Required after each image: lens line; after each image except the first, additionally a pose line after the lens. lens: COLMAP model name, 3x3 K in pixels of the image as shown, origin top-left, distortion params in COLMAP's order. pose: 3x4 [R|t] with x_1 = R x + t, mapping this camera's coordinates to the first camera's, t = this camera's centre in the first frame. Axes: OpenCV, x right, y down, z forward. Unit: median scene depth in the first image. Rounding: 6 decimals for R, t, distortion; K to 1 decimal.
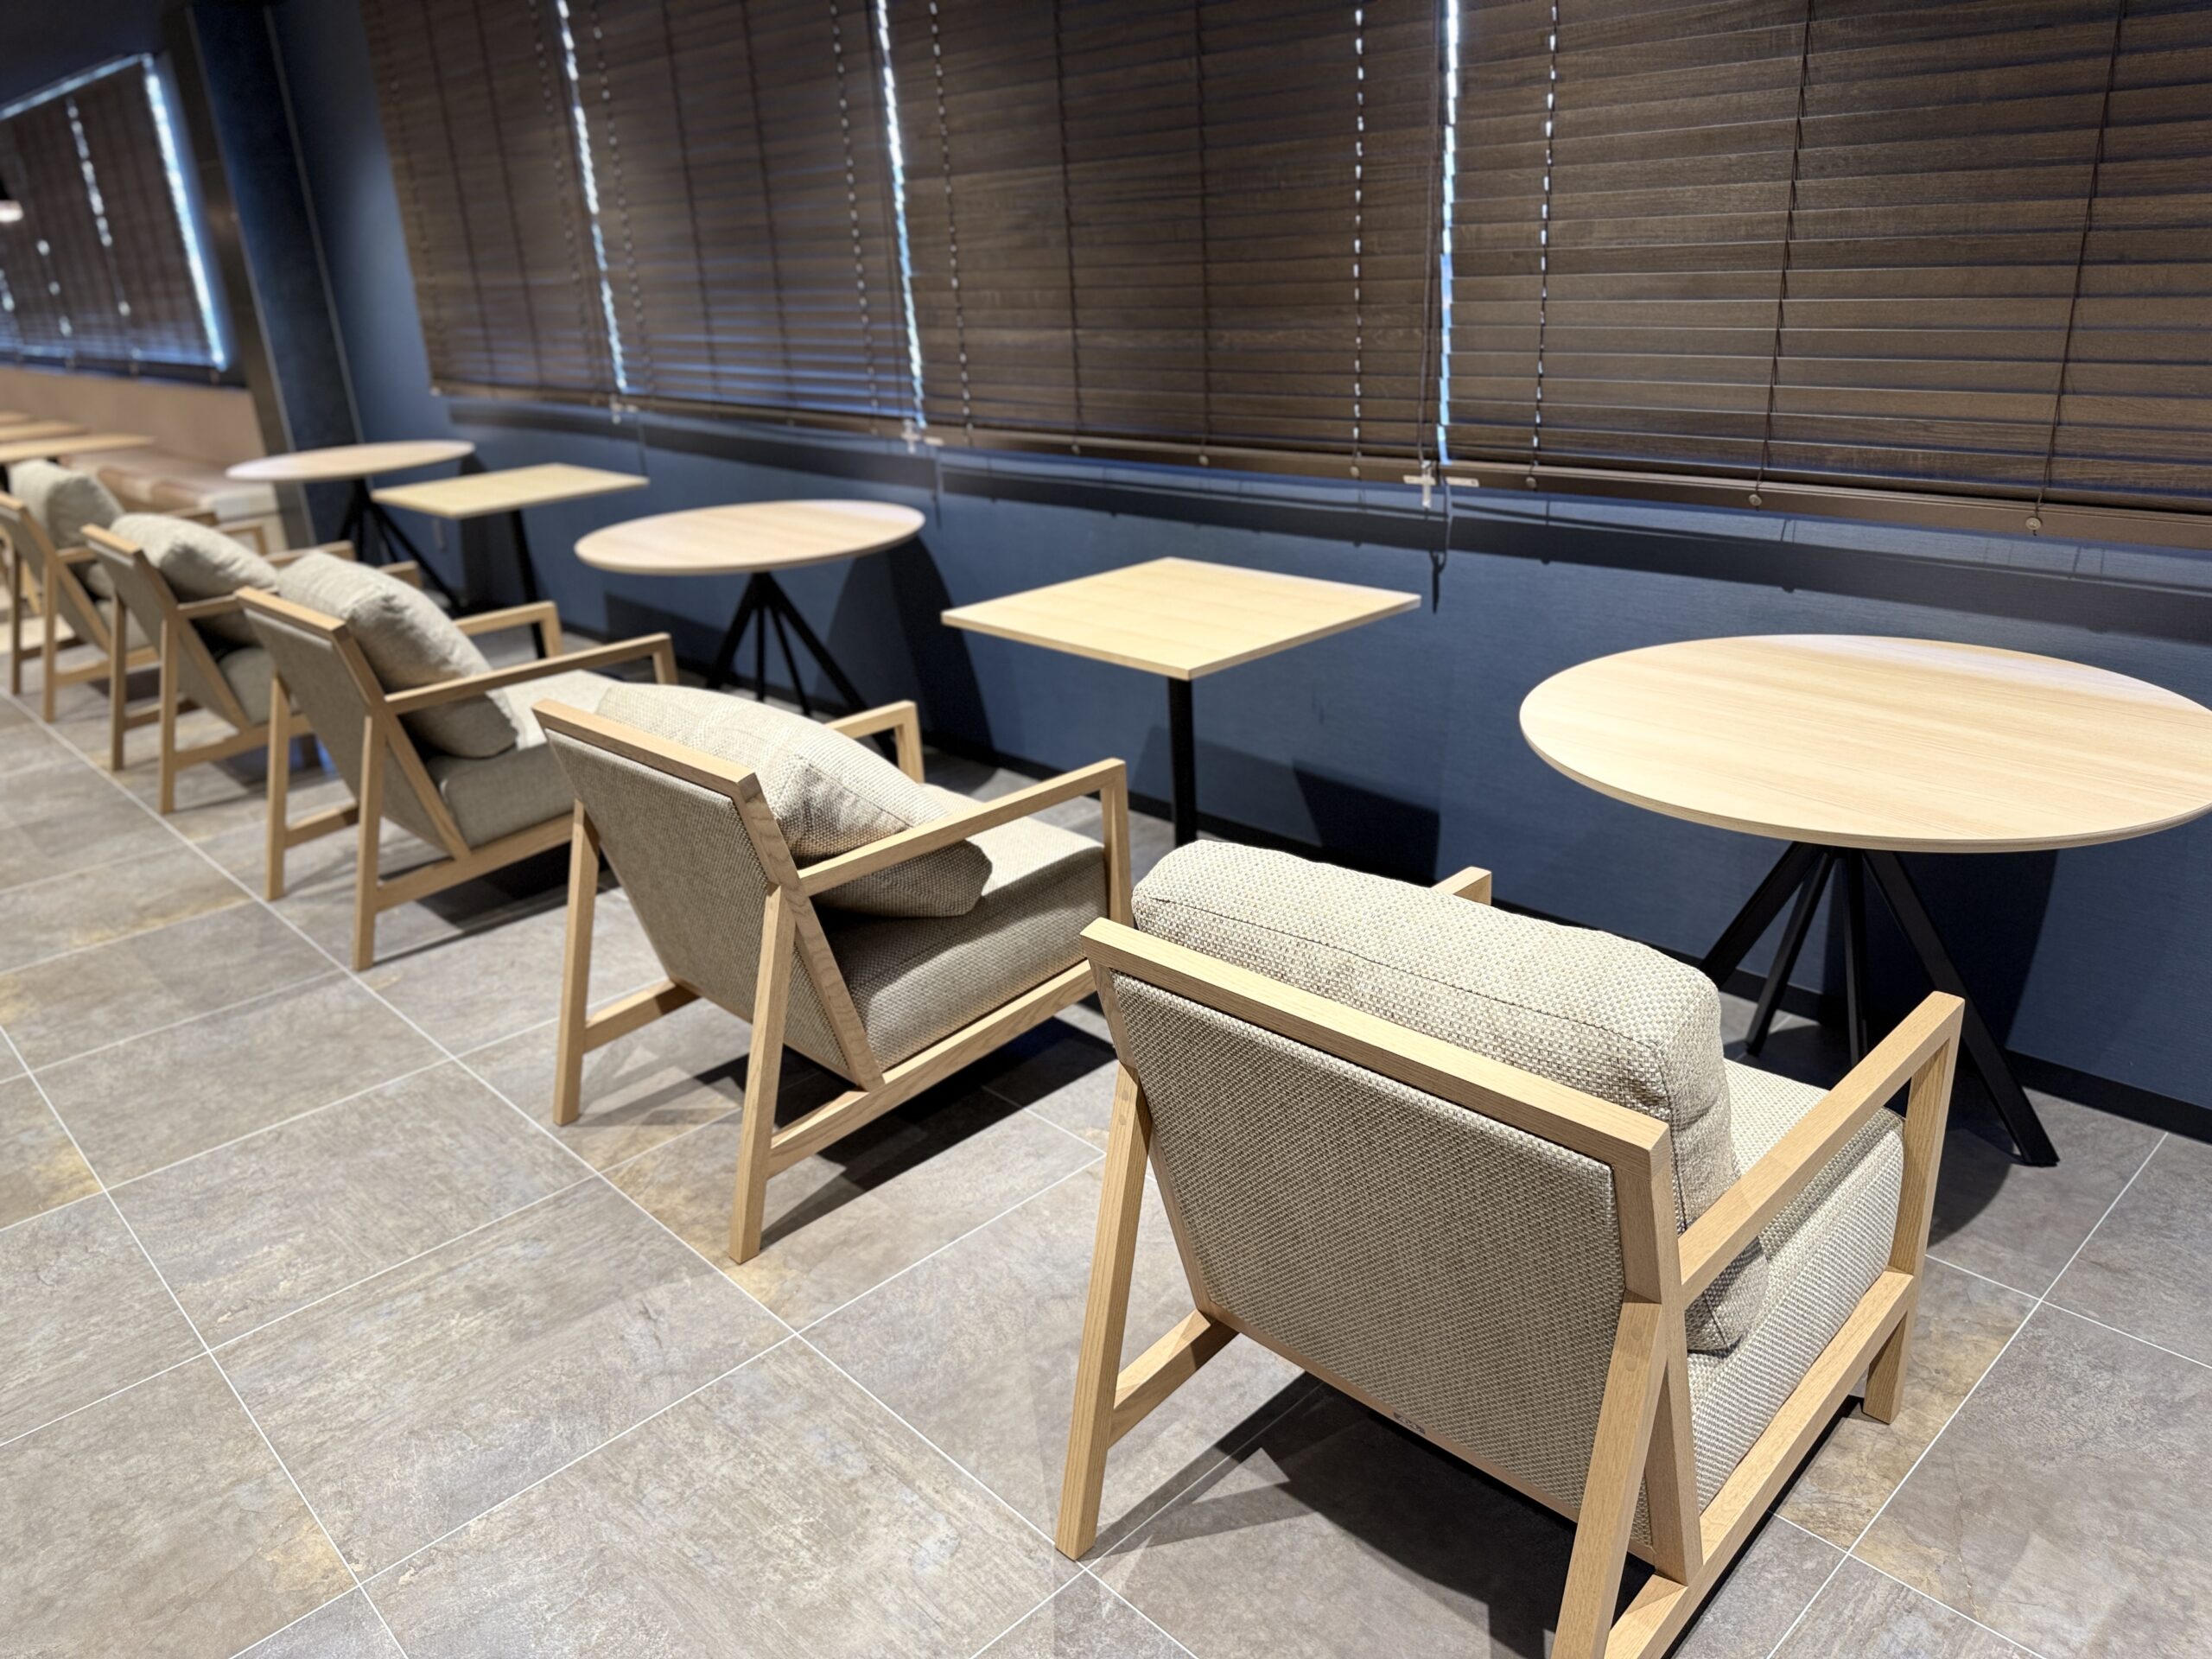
lens RADIAL K [[1560.7, 0, 1106.0], [0, 1560.7, 829.5], [0, 0, 1]] dist [0.102850, -0.161266]
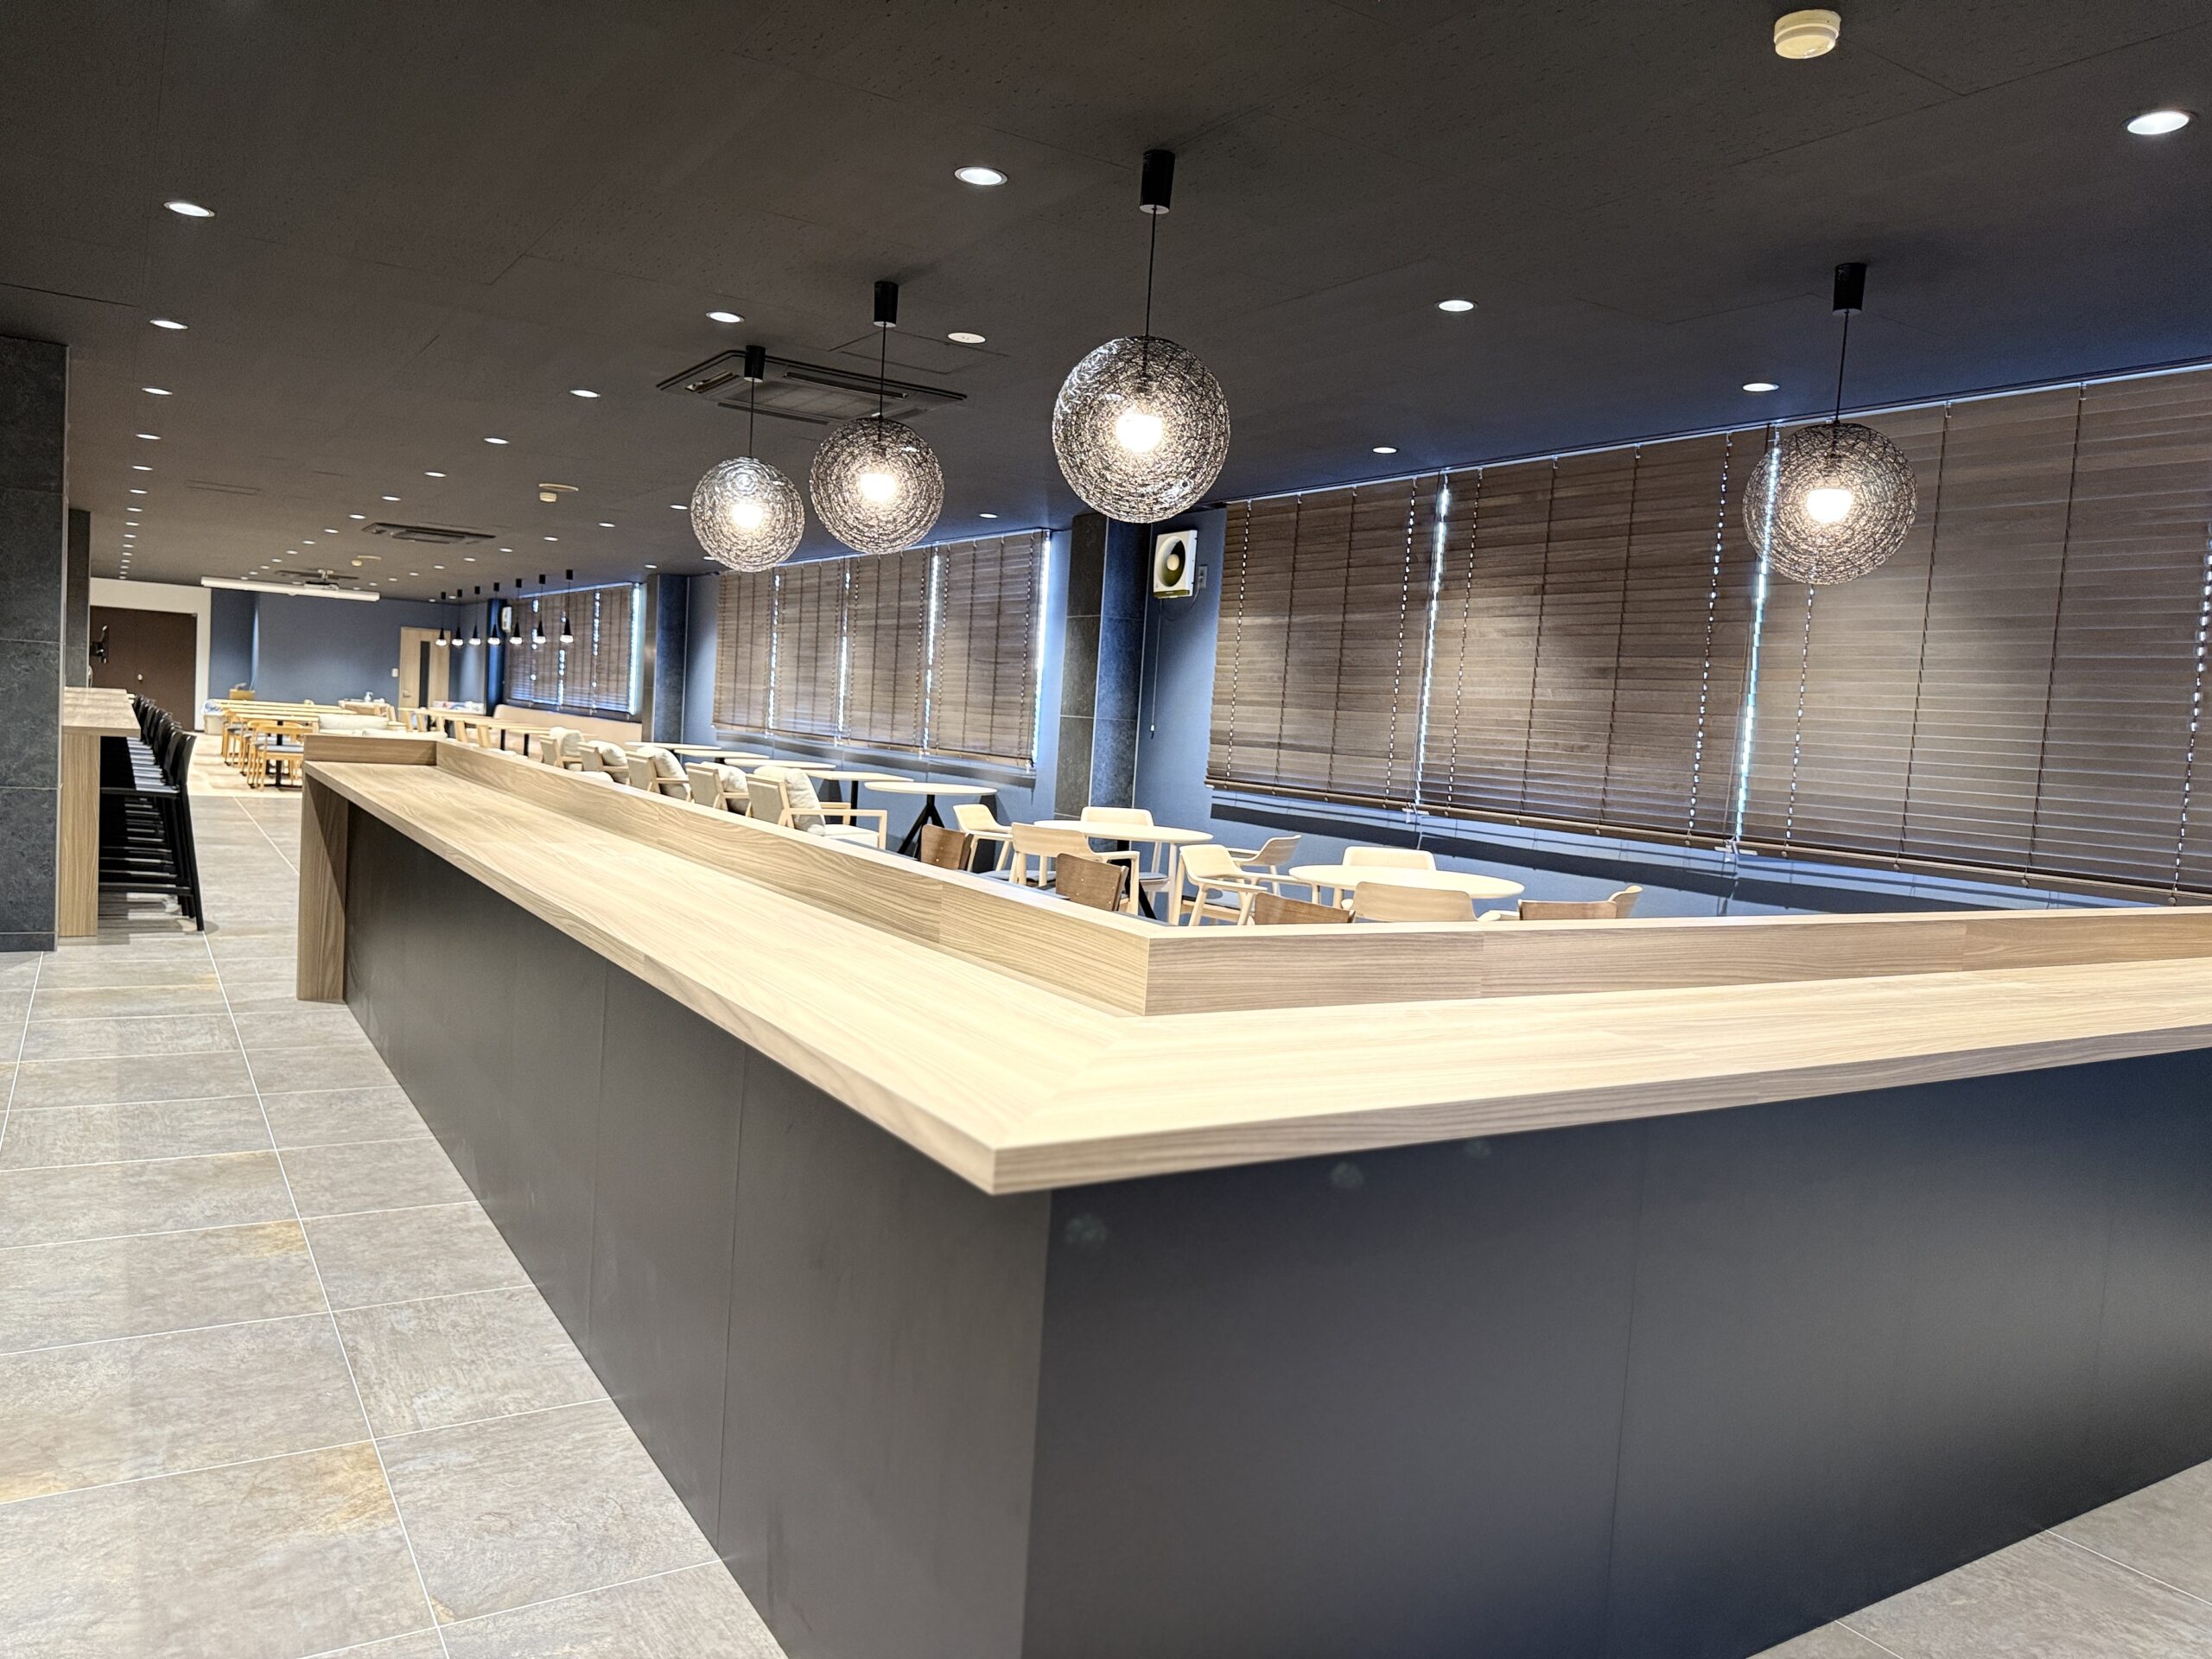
lens RADIAL K [[1560.7, 0, 1106.0], [0, 1560.7, 829.5], [0, 0, 1]] dist [0.102850, -0.161266]
pose [[0.972217, 0.141031, -0.186829, 0.684287], [-0.190092, 0.941424, -0.278543, 0.461625], [0.136601, 0.306319, 0.942077, -1.229710]]
